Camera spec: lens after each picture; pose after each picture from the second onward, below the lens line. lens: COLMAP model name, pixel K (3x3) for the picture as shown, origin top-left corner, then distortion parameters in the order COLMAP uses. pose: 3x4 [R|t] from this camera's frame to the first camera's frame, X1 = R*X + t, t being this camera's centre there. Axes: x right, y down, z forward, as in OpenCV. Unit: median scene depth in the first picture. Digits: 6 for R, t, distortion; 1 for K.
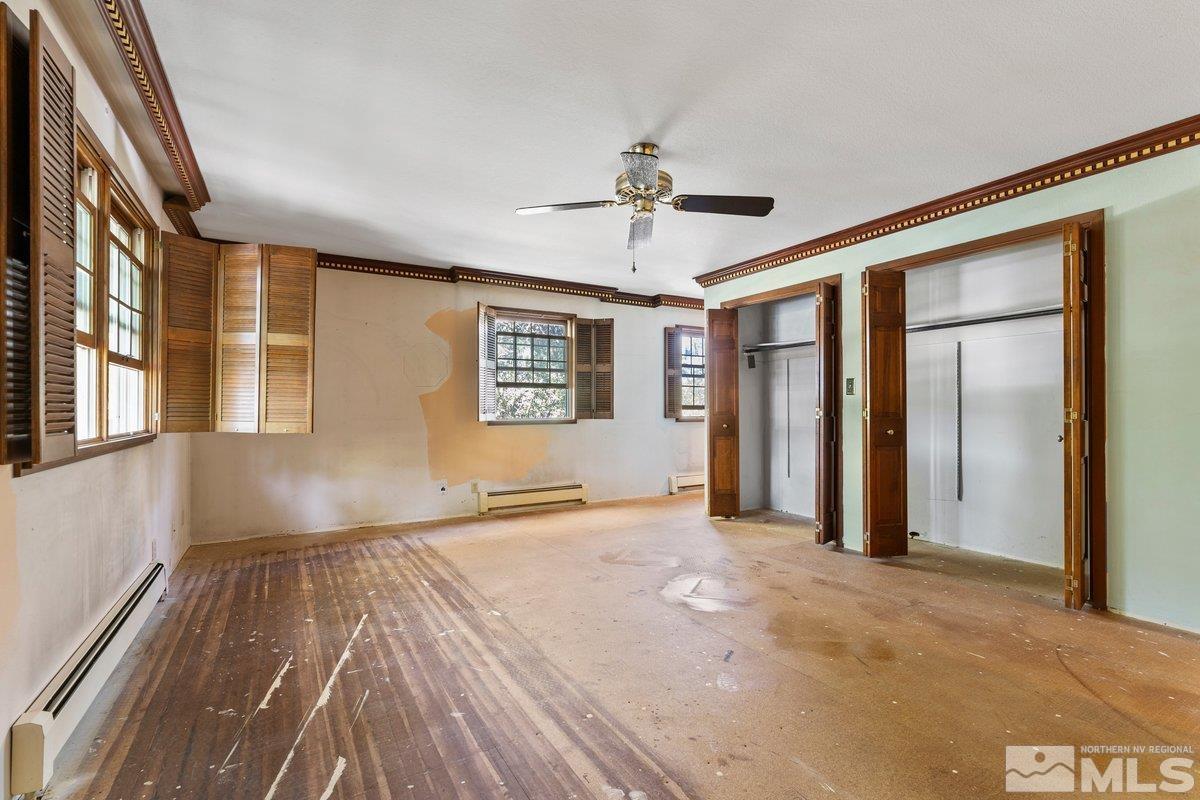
lens RADIAL K [[540.7, 0, 603.5], [0, 540.7, 410.9], [0, 0, 1]] dist [0.000231, 0.000056]
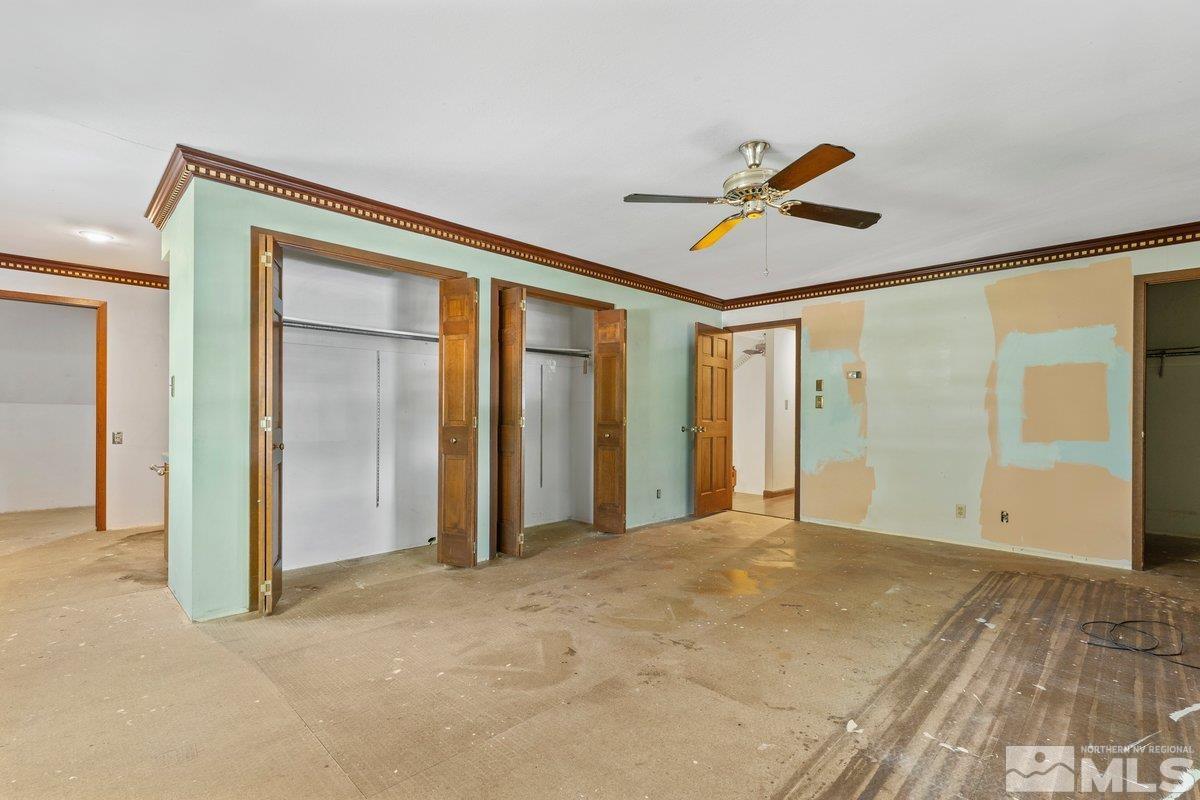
lens RADIAL K [[548.5, 0, 603.9], [0, 548.5, 404.0], [0, 0, 1]] dist [-0.001623, 0.000301]
pose [[-0.259320, 0.020663, 0.965570, -0.668058], [0.002777, 0.999783, -0.020650, -0.005977], [-0.965788, -0.002674, -0.259321, 1.263111]]
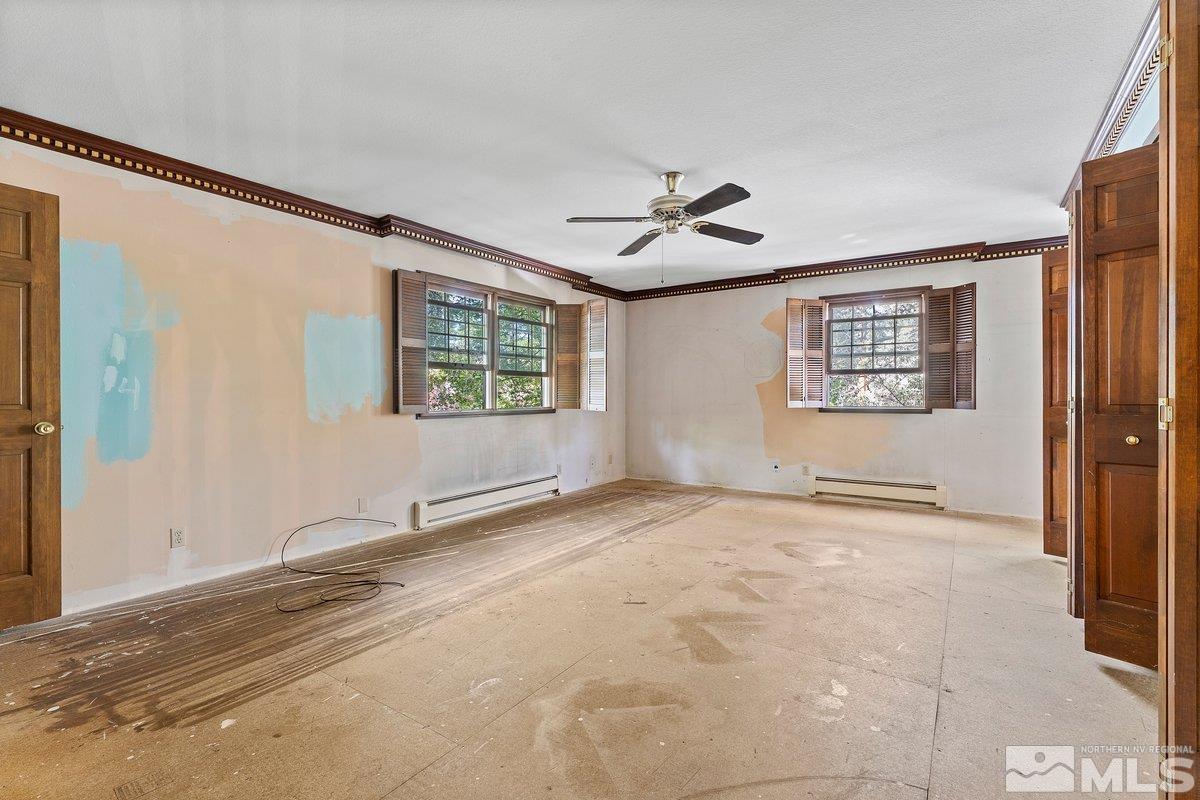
lens RADIAL K [[538.8, 0, 600.0], [0, 538.8, 400.0], [0, 0, 1]] dist [-0.001524, -0.000088]
pose [[0.412874, 0.007898, -0.910754, 0.905513], [-0.004957, 0.999967, 0.006424, -0.001697], [0.910775, 0.001863, 0.412900, 0.310286]]
